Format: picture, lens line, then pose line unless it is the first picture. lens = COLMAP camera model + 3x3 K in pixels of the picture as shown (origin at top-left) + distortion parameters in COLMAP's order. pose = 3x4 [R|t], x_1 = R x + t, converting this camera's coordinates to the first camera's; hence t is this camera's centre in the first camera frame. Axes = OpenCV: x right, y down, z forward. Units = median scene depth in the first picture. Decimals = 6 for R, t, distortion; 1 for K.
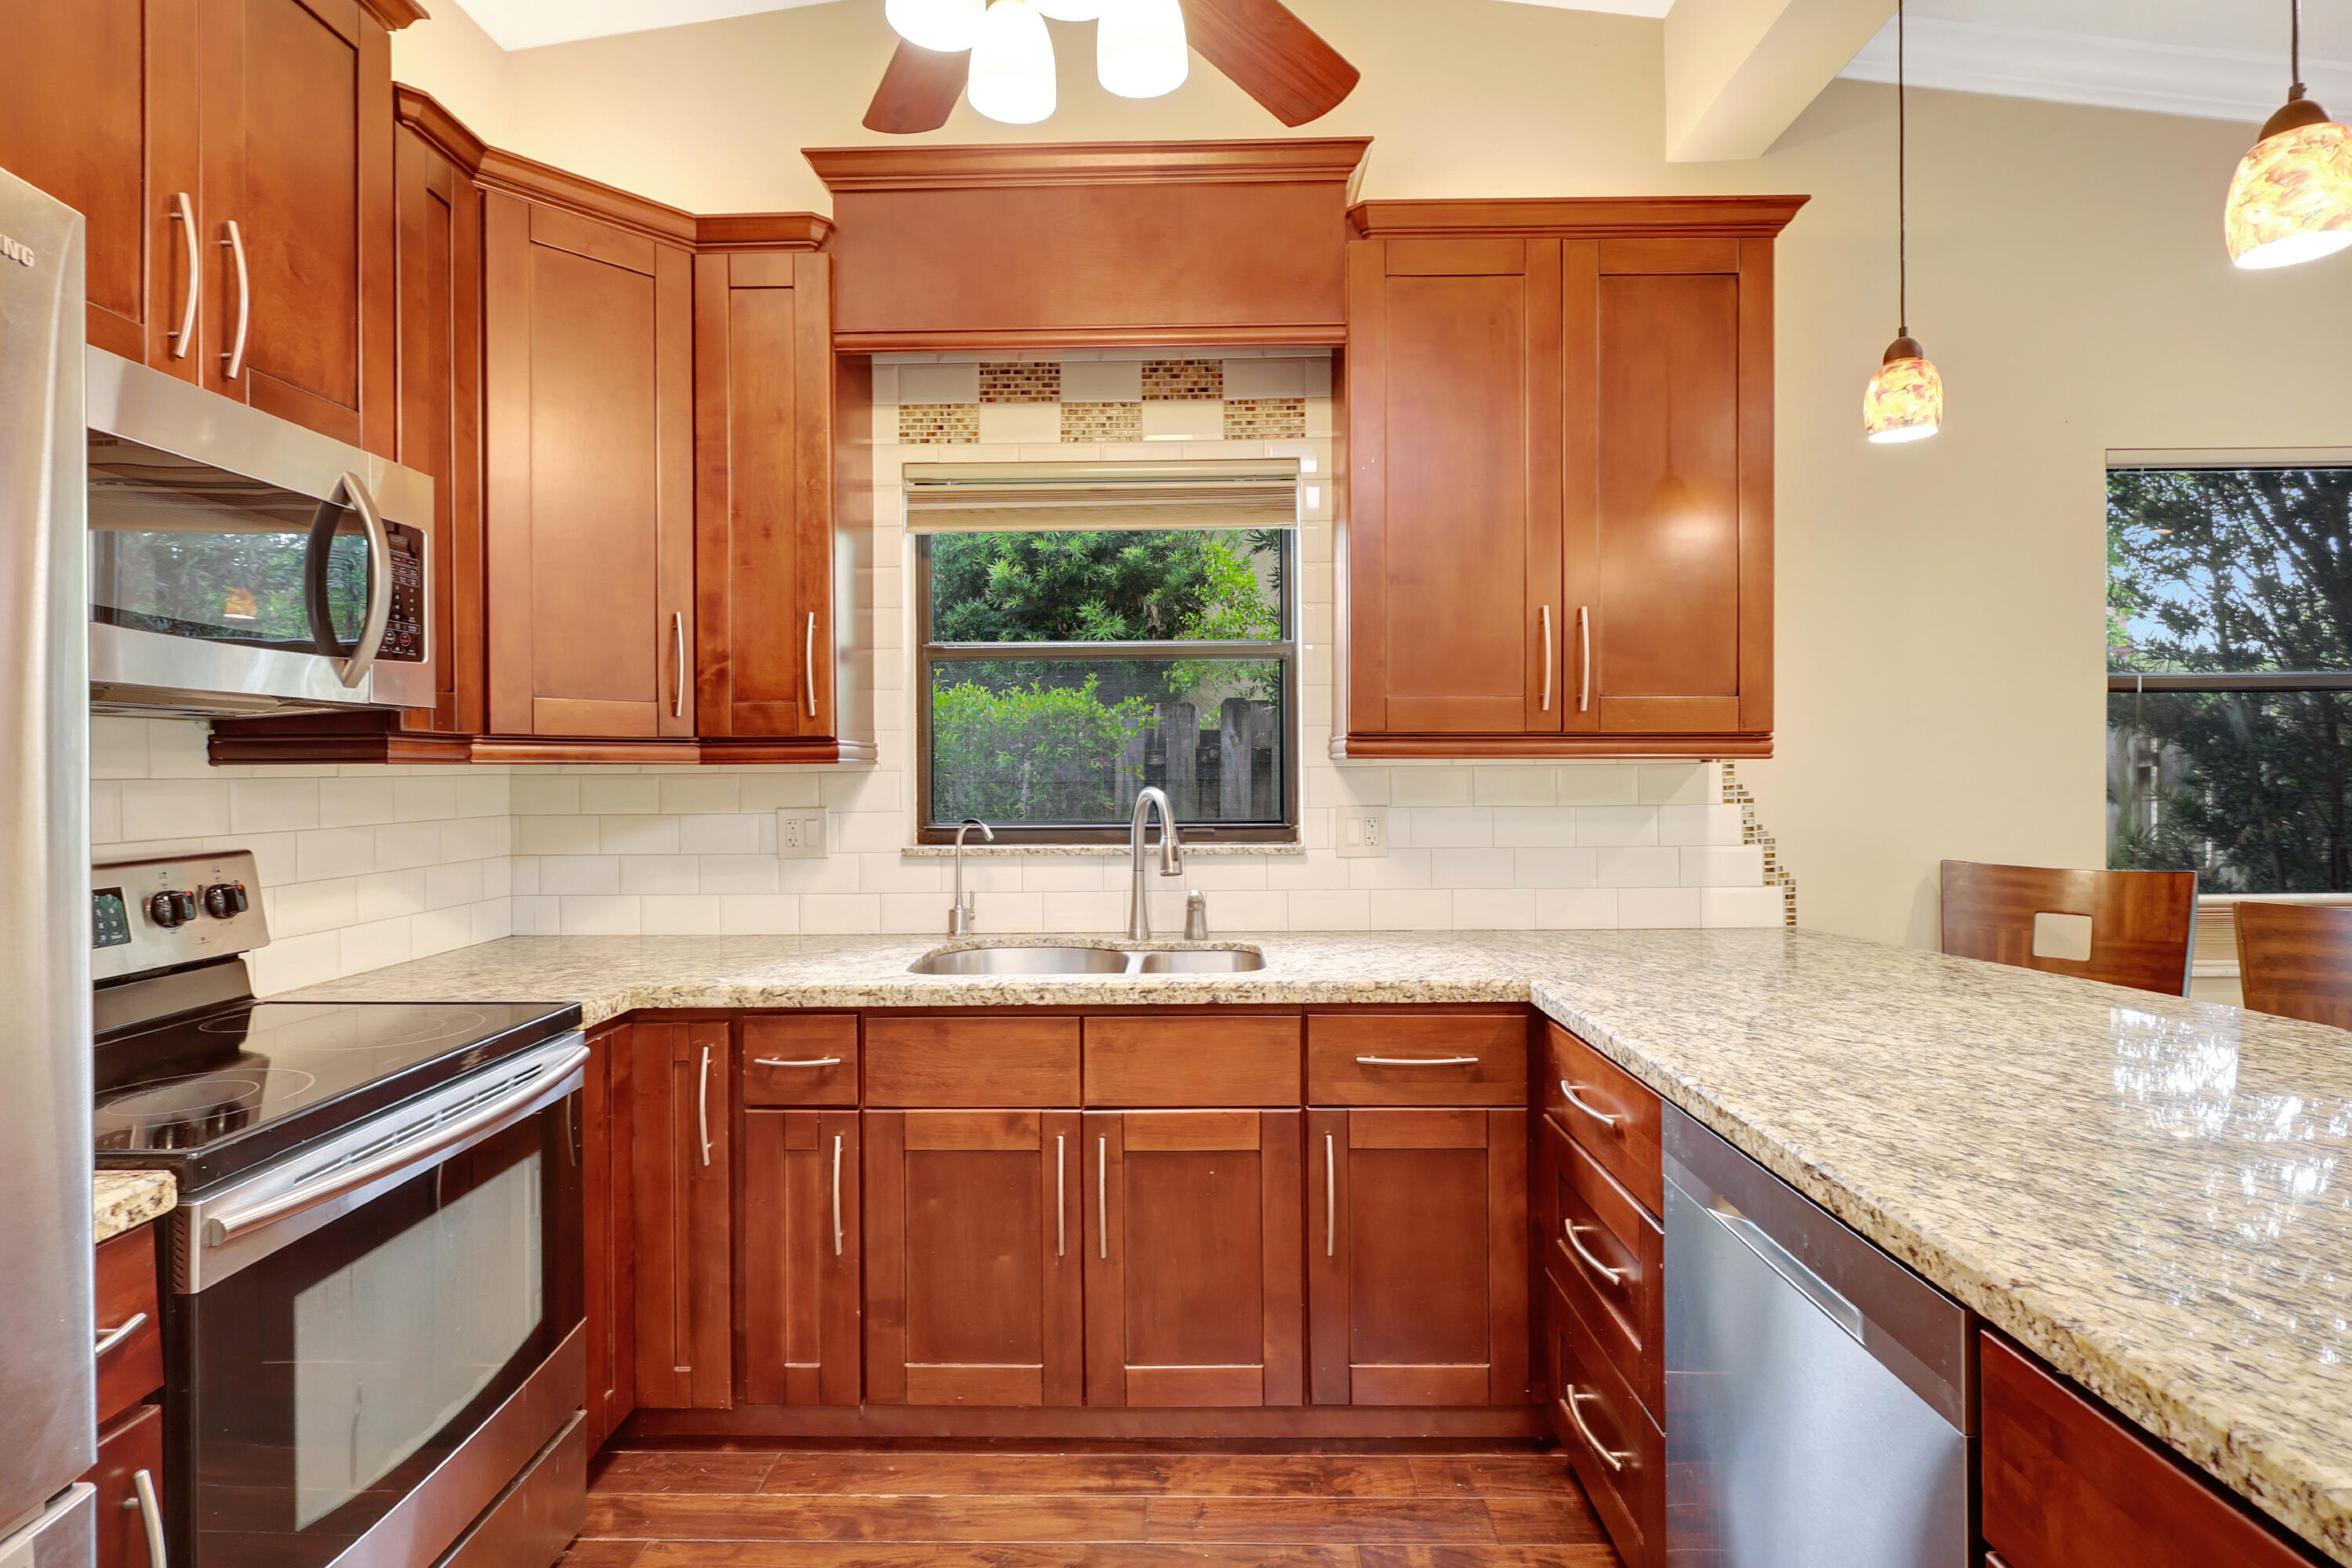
lens RADIAL K [[1099.6, 0, 1175.2], [0, 1099.6, 764.7], [0, 0, 1]] dist [-0.008059, 0.005164]
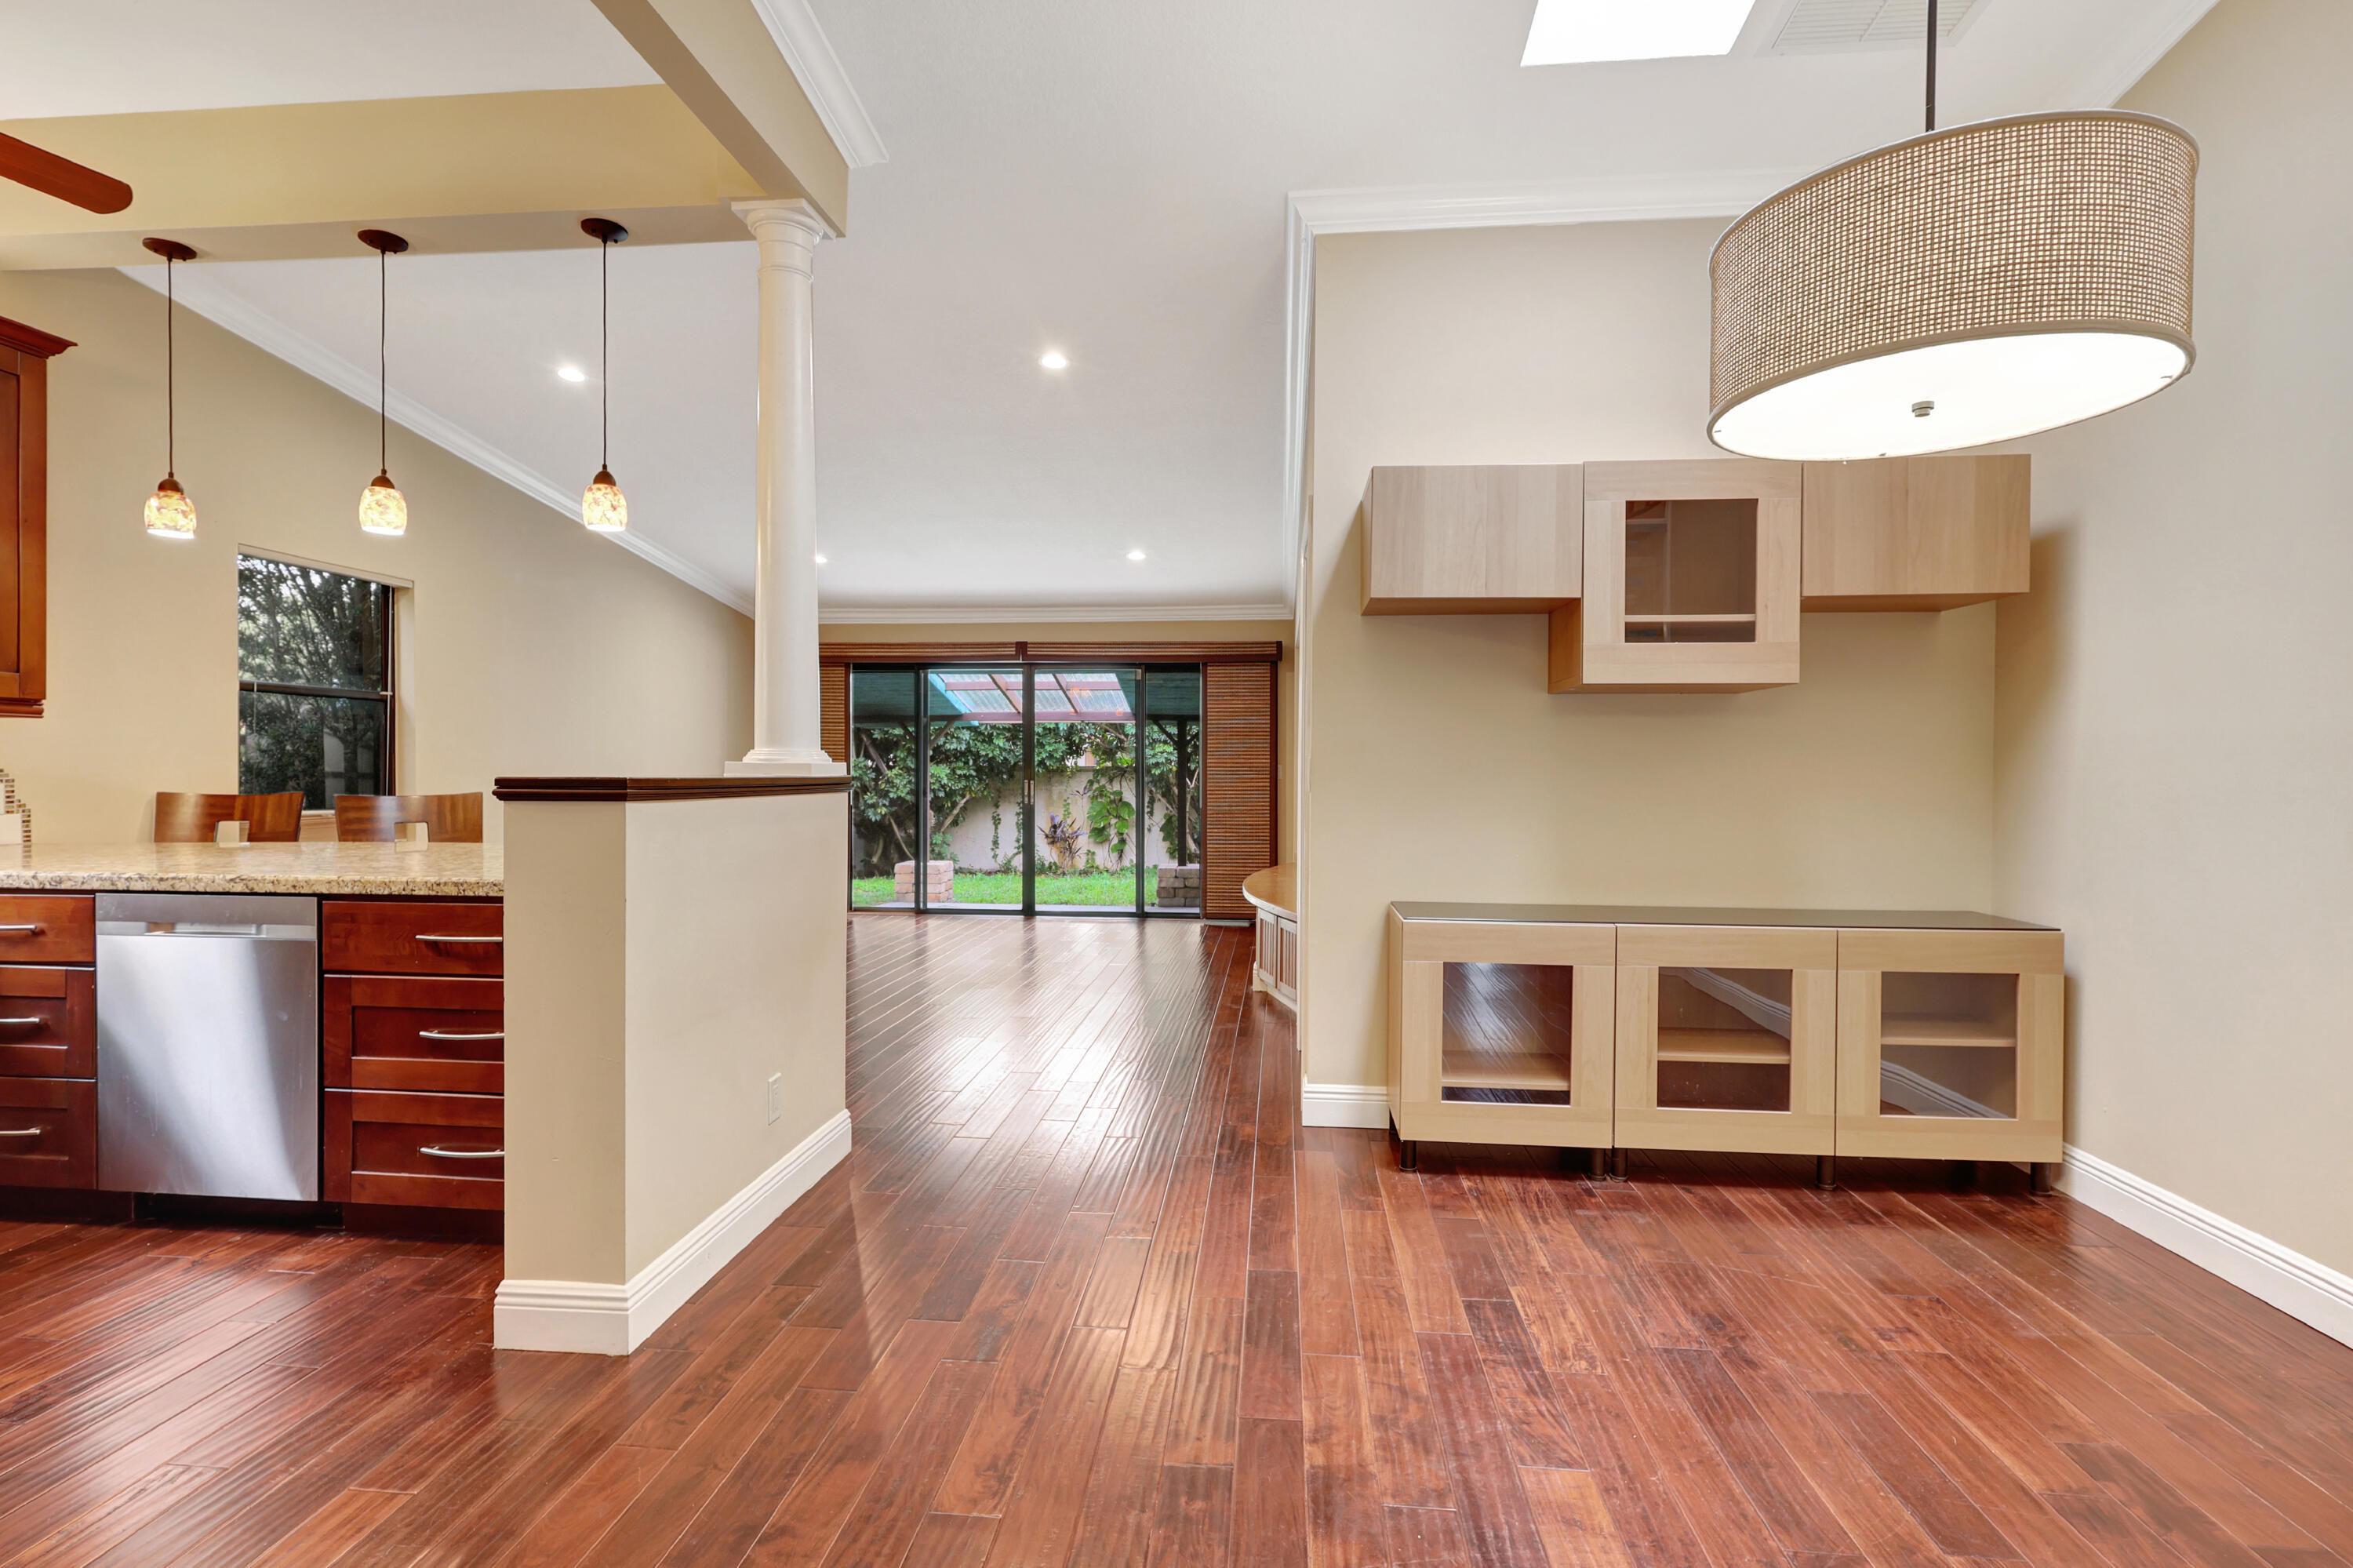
lens RADIAL K [[1056.5, 0, 1150.4], [0, 1056.5, 773.4], [0, 0, 1]] dist [-0.002755, 0.005197]
pose [[0.058616, -0.001319, 0.998280, -0.837159], [-0.006604, 0.999977, 0.001709, 0.059252], [-0.998259, -0.006693, 0.058606, -0.592340]]
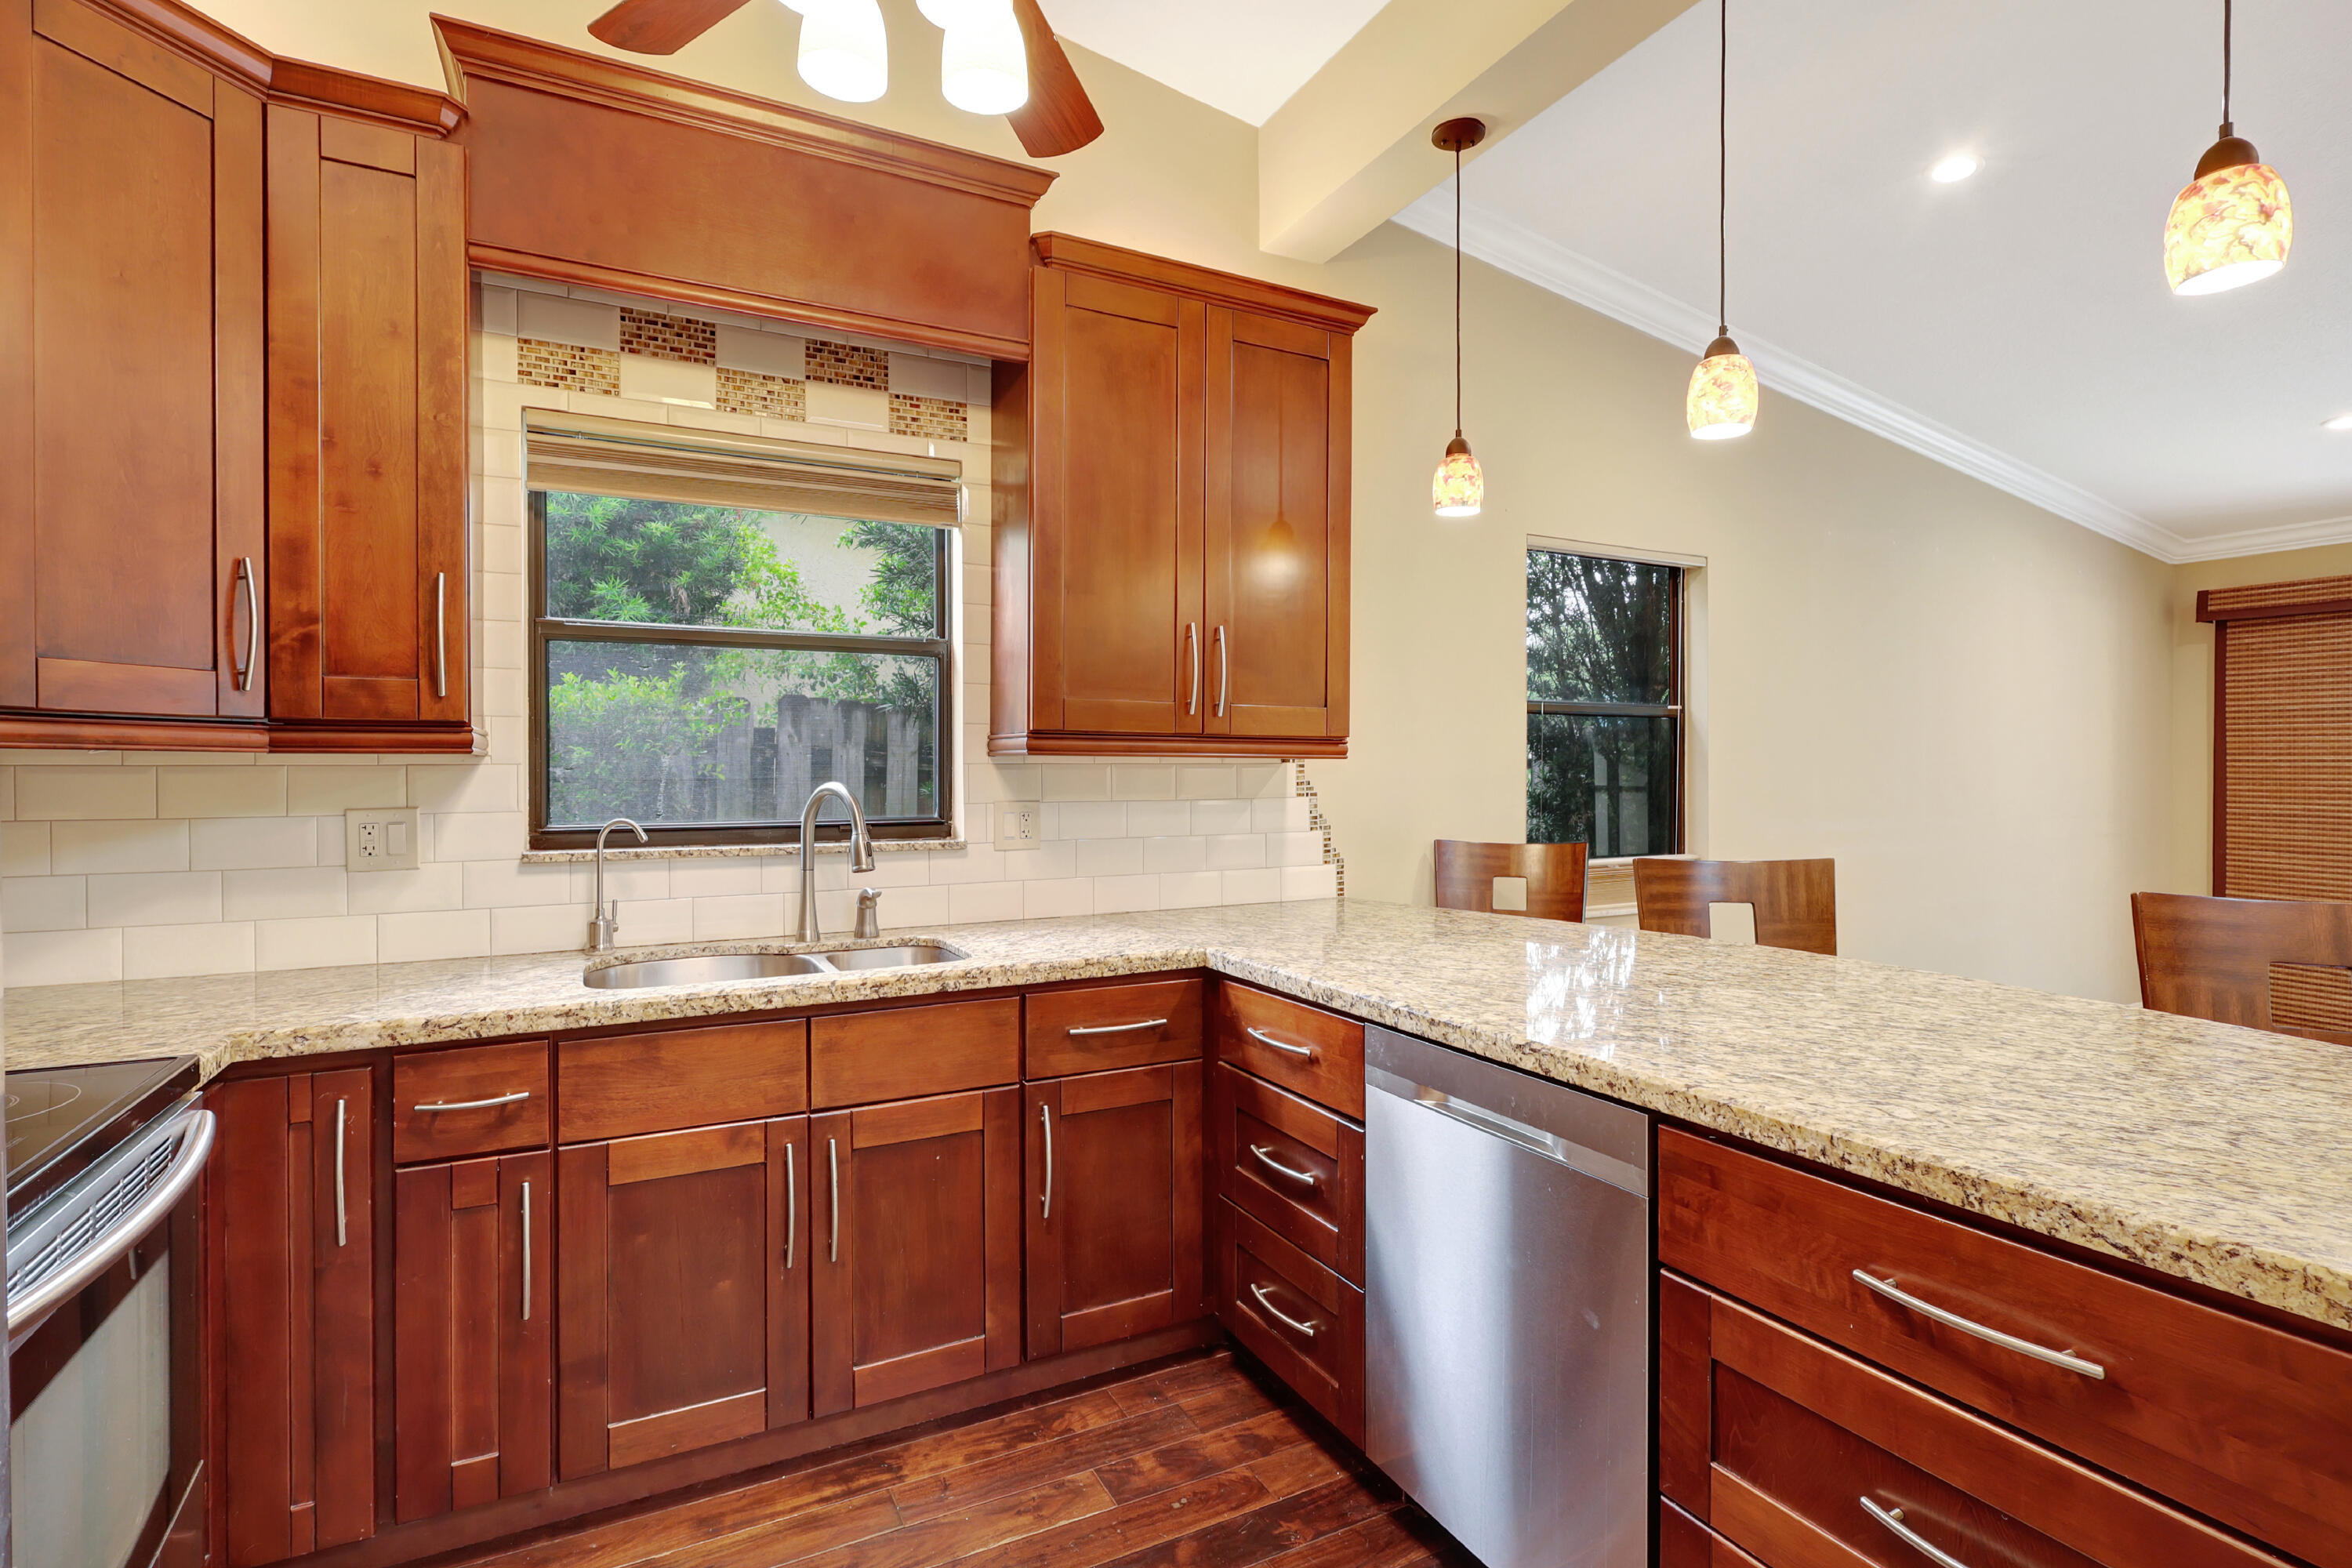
lens RADIAL K [[1125.4, 0, 1178.2], [0, 1125.4, 777.5], [0, 0, 1]] dist [-0.005573, 0.000271]
pose [[0.877336, 0.001361, 0.479874, -0.249150], [-0.003930, 0.999983, 0.004348, 0.011461], [-0.479860, -0.005701, 0.877327, -0.019653]]
